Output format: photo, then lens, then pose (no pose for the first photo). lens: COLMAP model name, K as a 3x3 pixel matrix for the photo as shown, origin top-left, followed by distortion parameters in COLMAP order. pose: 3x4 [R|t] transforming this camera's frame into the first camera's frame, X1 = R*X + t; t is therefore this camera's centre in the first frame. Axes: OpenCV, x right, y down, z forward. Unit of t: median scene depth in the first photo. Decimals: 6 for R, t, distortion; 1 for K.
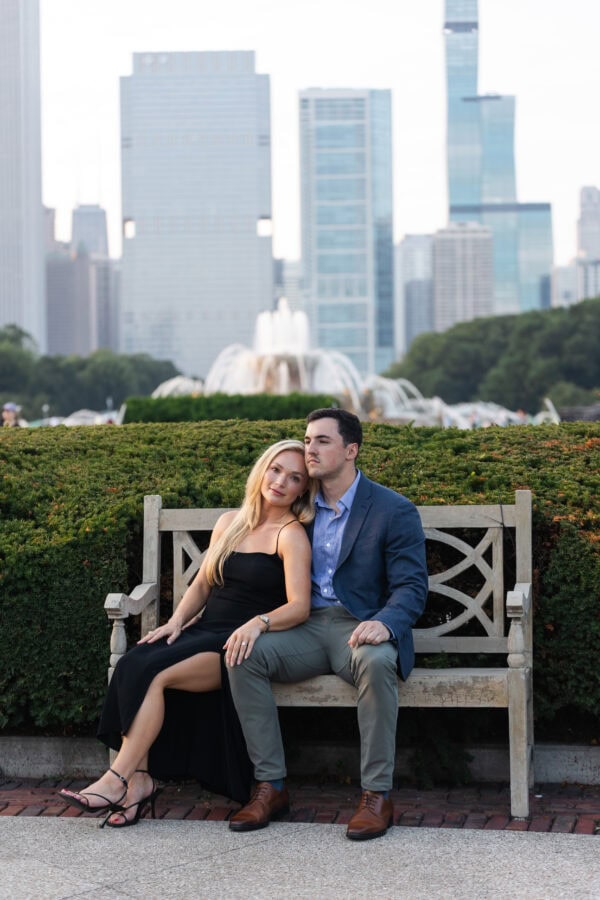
lens RADIAL K [[592.0, 0, 326.4], [0, 592.0, 450.0], [0, 0, 1]] dist [0.000531, -0.000472]
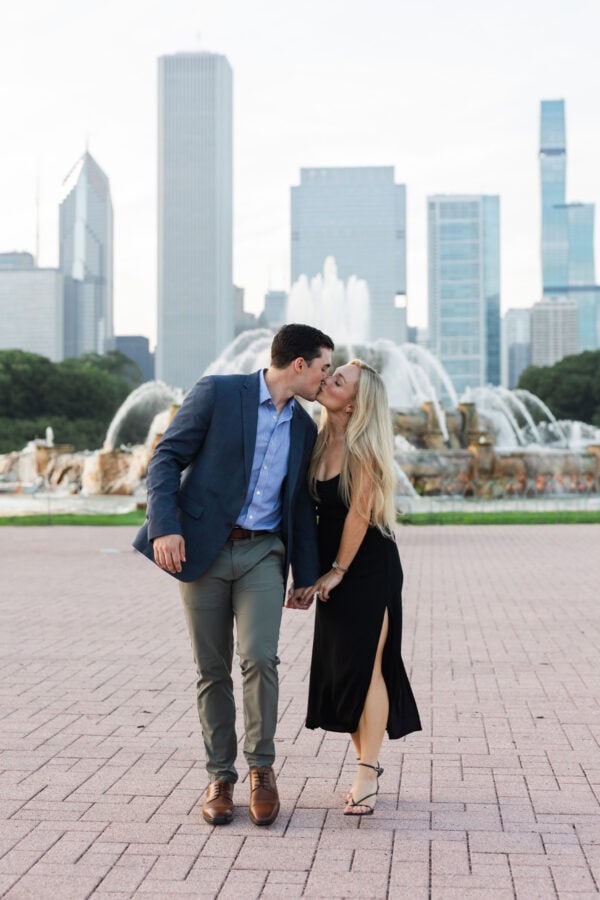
lens RADIAL K [[1250.7, 0, 288.8], [0, 1250.7, 448.5], [0, 0, 1]] dist [-0.008881, 0.033850]
pose [[0.995846, 0.009900, -0.090510, -0.096739], [-0.010514, 0.999925, -0.006303, -0.031435], [0.090440, 0.007229, 0.995876, -1.761619]]
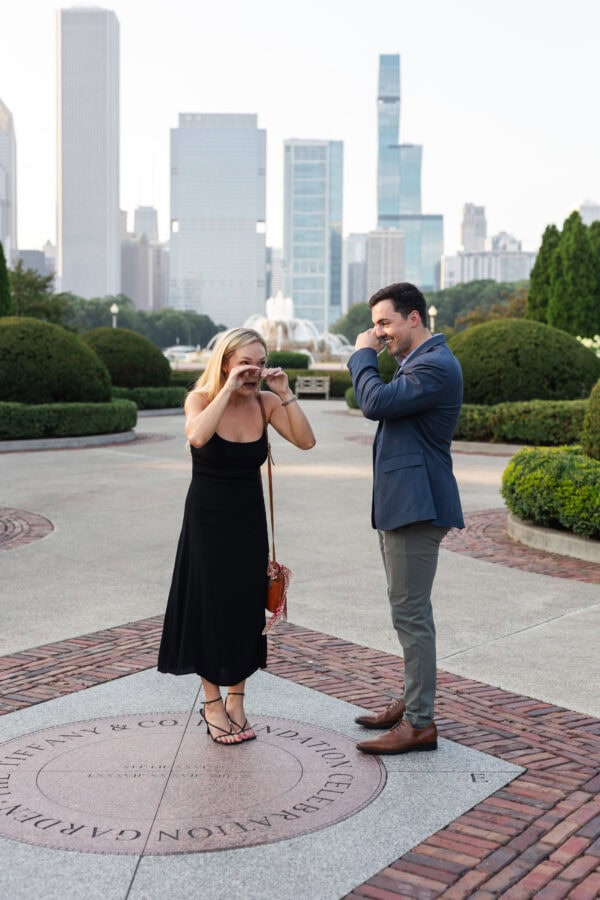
lens RADIAL K [[1250.7, 0, 288.8], [0, 1250.7, 448.5], [0, 0, 1]] dist [-0.008881, 0.033850]
pose [[0.999337, 0.018798, 0.031183, -0.122625], [-0.020986, 0.997227, 0.071394, -0.027873], [-0.029754, -0.072001, 0.996961, -2.368285]]
